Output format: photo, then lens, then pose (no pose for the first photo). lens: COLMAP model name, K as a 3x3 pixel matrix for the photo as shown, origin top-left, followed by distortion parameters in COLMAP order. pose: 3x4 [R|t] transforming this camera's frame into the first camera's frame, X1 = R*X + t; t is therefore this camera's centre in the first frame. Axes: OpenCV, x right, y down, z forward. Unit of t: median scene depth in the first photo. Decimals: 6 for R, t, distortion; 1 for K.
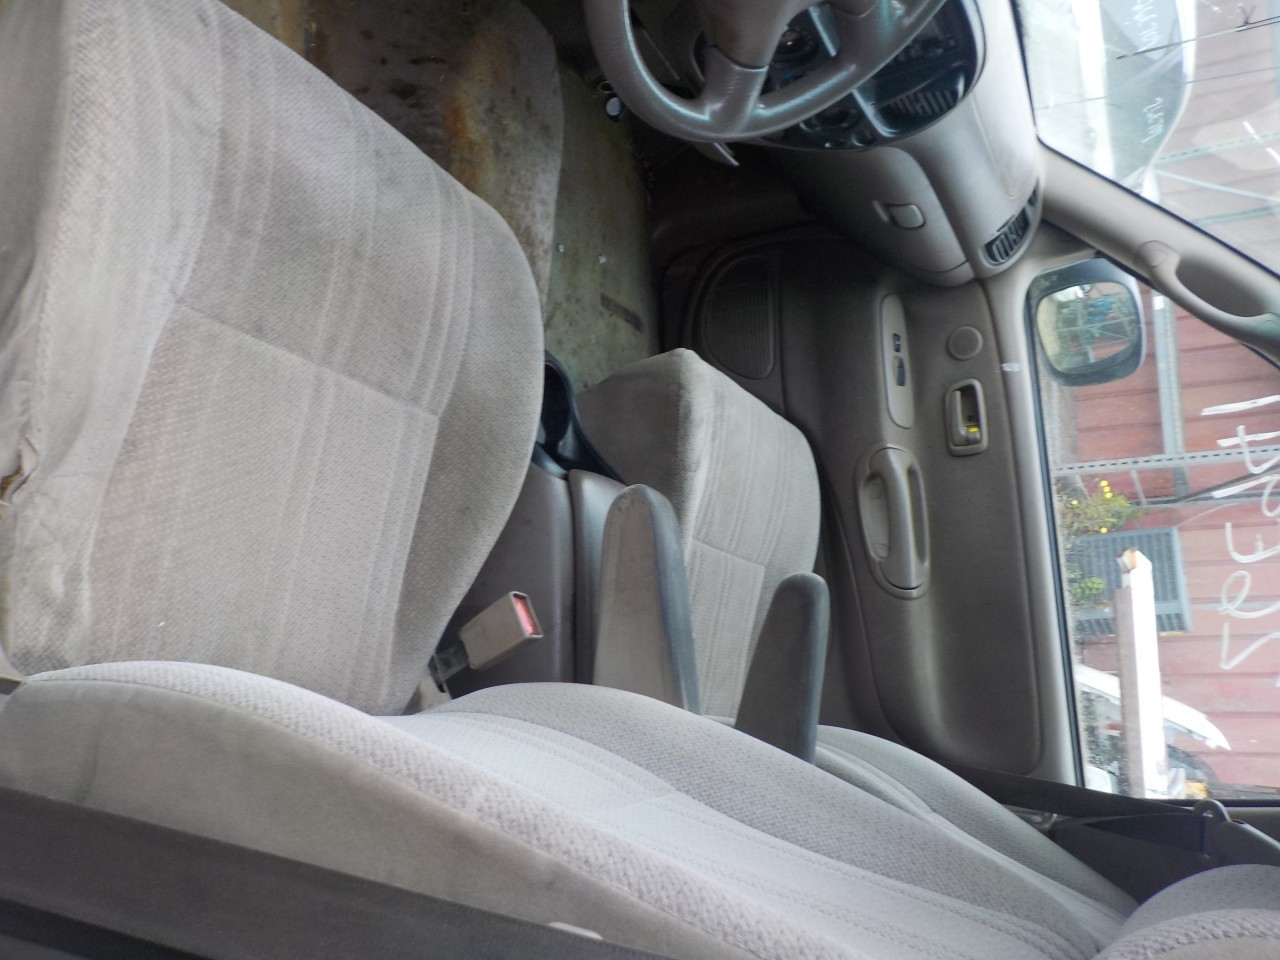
lens RADIAL K [[1197.6, 0, 609.4], [0, 1197.6, 480.8], [0, 0, 1]] dist [0.008717, 0.001476]
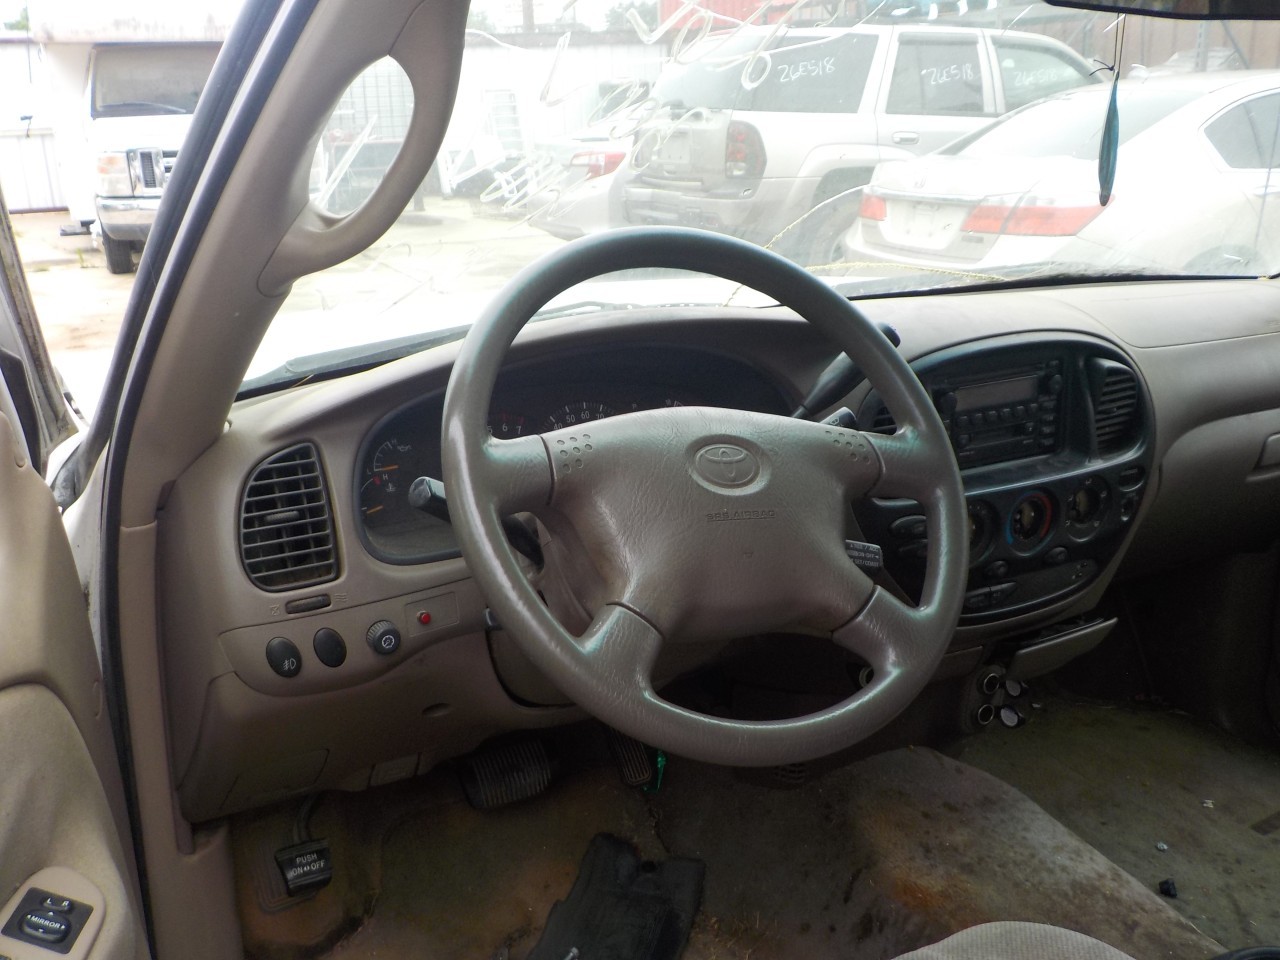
lens RADIAL K [[1192.0, 0, 607.8], [0, 1192.0, 480.0], [0, 0, 1]] dist [0.018650, -0.012973]
pose [[0.381360, -0.922197, -0.064166, 0.124481], [0.625737, 0.308609, -0.716389, 0.098240], [0.680454, 0.233051, 0.694744, 0.145864]]
